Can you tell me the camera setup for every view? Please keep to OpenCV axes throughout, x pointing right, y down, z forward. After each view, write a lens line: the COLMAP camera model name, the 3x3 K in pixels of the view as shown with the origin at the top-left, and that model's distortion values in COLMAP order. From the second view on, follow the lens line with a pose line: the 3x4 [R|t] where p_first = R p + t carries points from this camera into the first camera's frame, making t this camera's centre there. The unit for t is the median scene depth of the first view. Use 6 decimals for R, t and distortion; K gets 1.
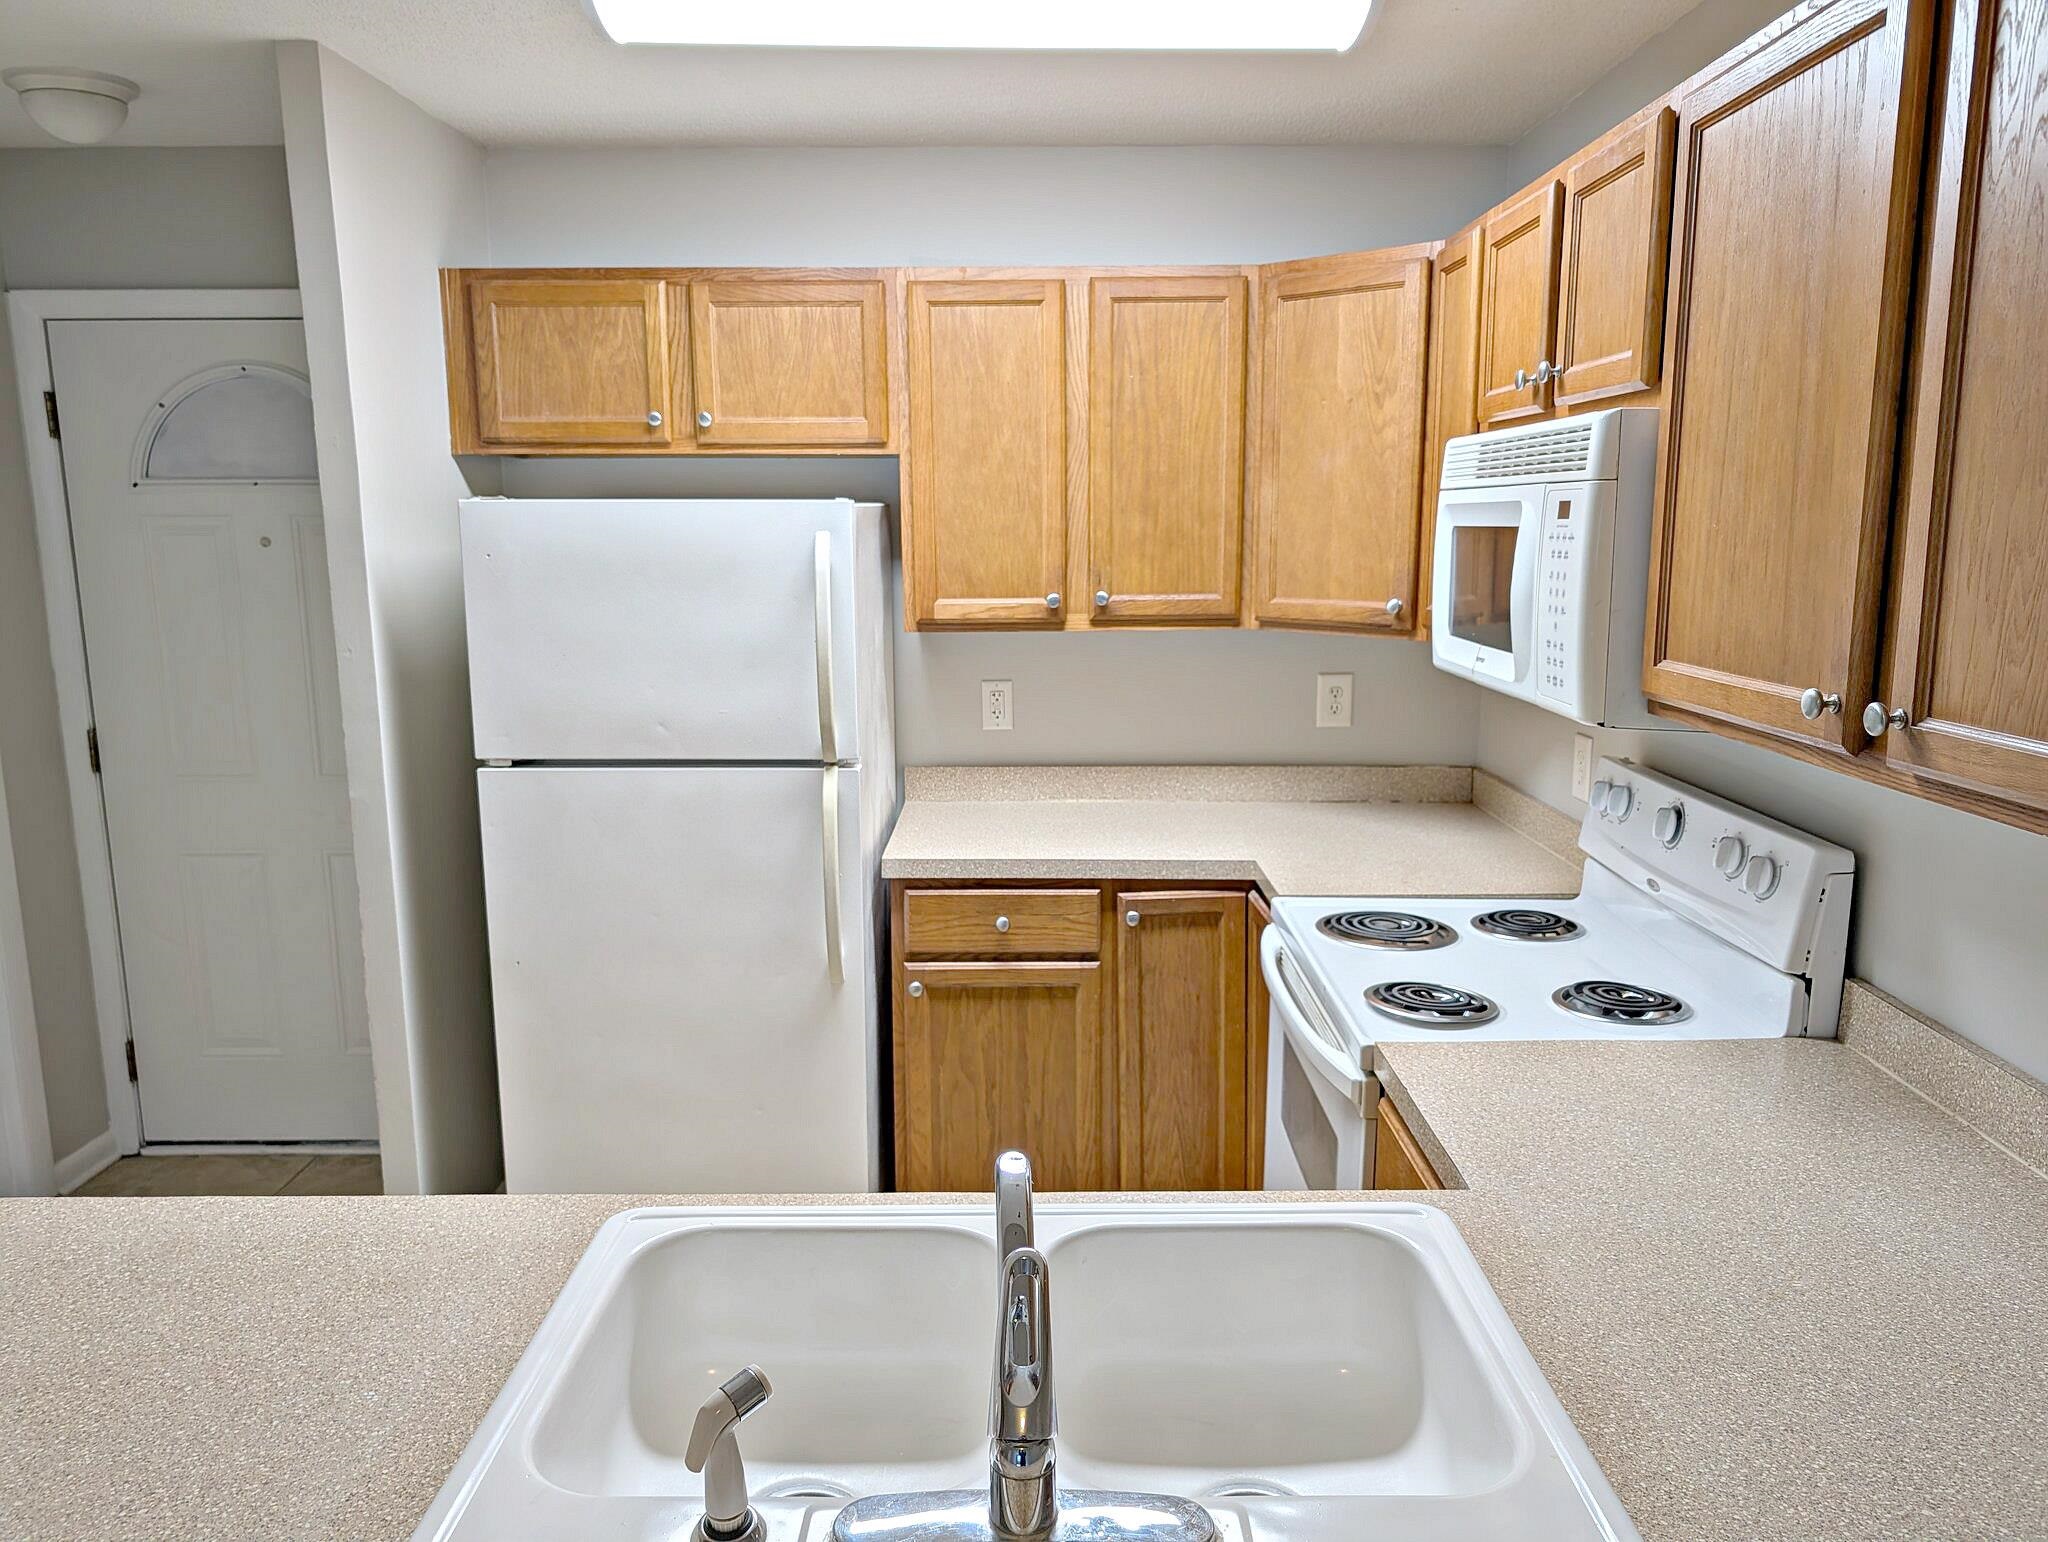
lens RADIAL K [[1481.4, 0, 1029.8], [0, 1481.4, 787.5], [0, 0, 1]] dist [0.066737, -0.162847]
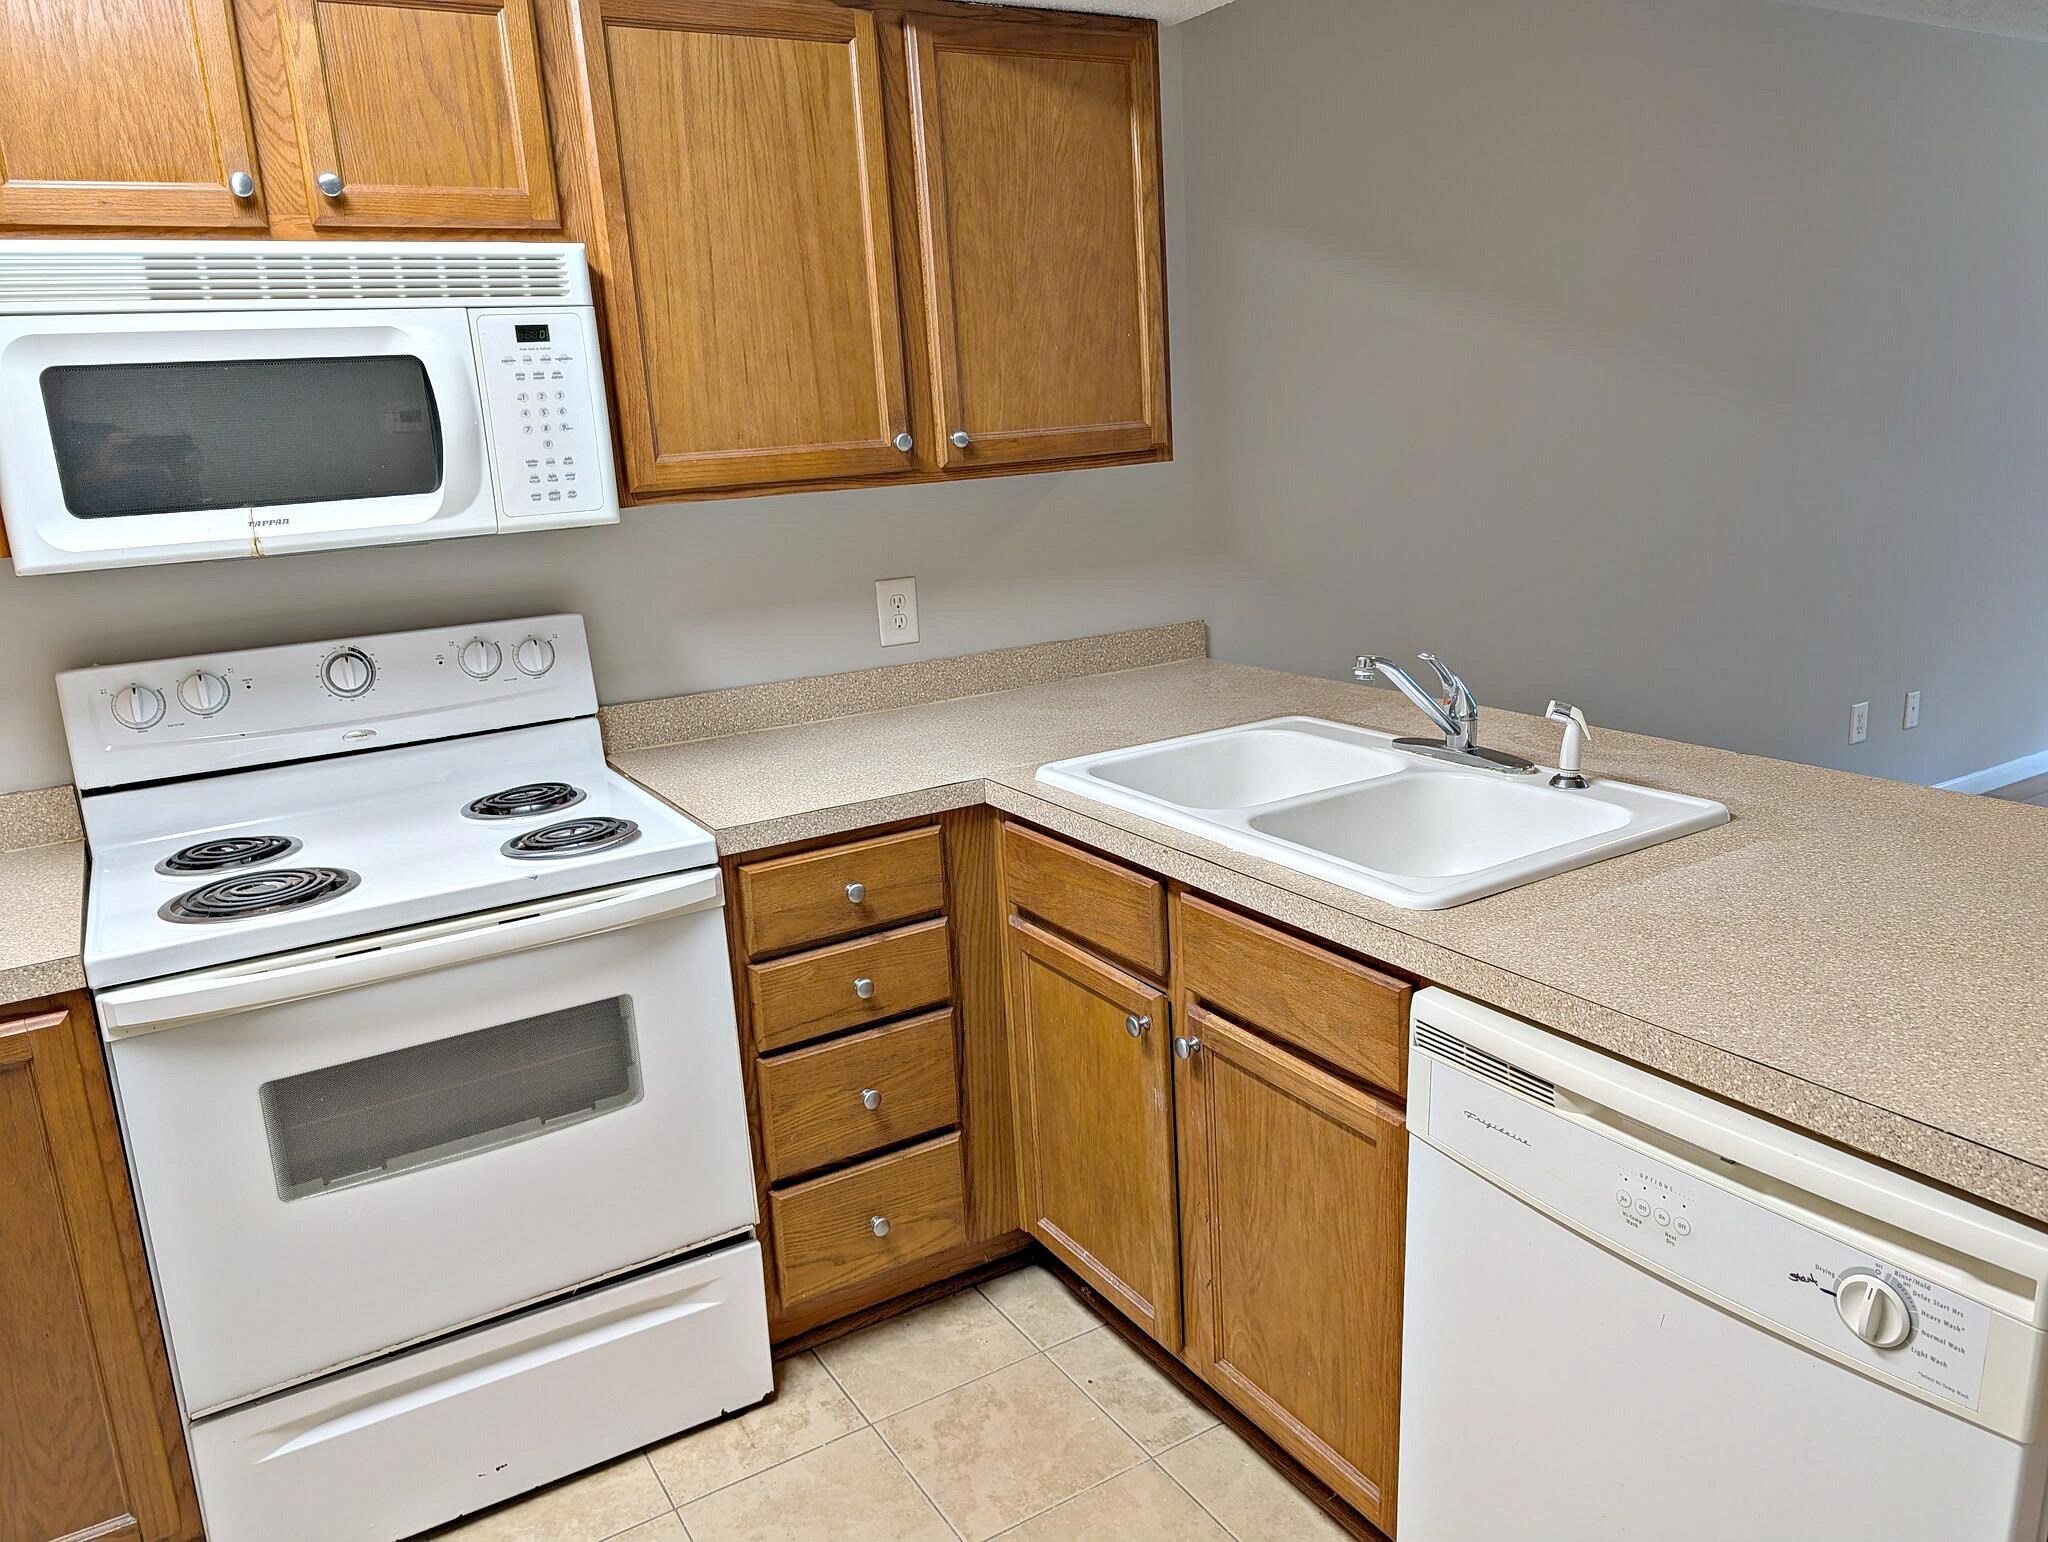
lens RADIAL K [[1482.6, 0, 1043.9], [0, 1482.6, 765.7], [0, 0, 1]] dist [0.017499, -0.012082]
pose [[-0.523918, -0.168013, 0.835034, -0.496248], [0.210179, 0.924537, 0.317893, -0.102643], [-0.825430, 0.342056, -0.449069, 0.815670]]
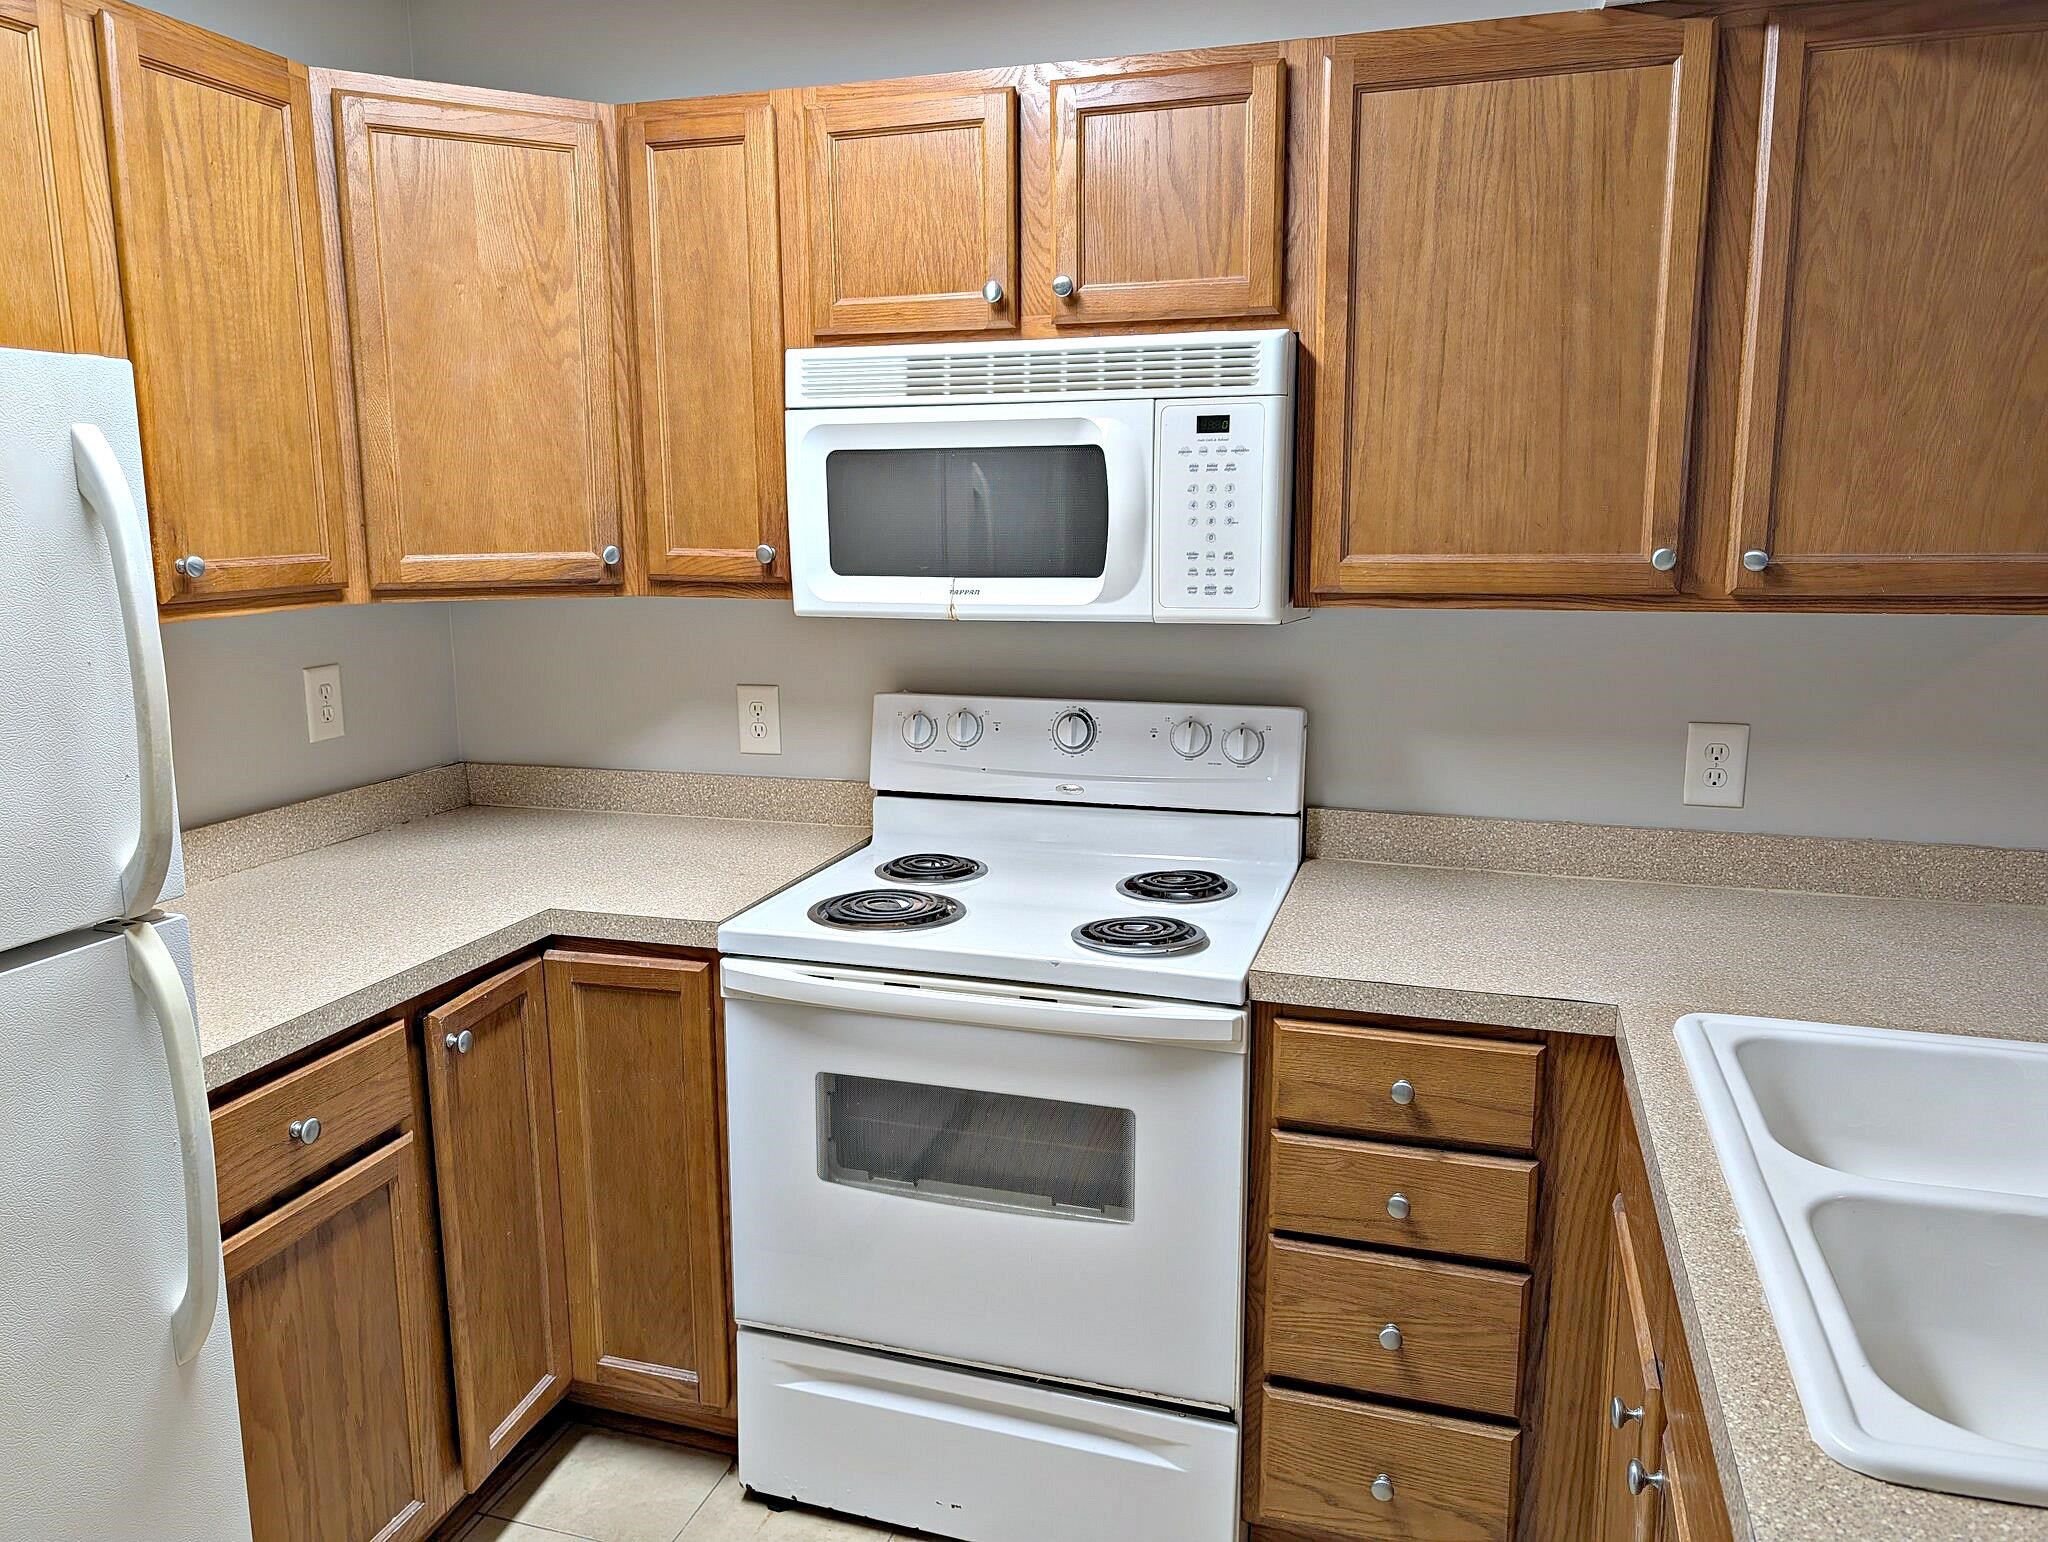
lens RADIAL K [[1473.8, 0, 1024.0], [0, 1473.8, 771.0], [0, 0, 1]] dist [0.030265, -0.030224]
pose [[0.295789, -0.172443, 0.939560, -0.442390], [0.177775, 0.976326, 0.123224, -0.063657], [-0.938565, 0.130582, 0.319442, 0.524484]]
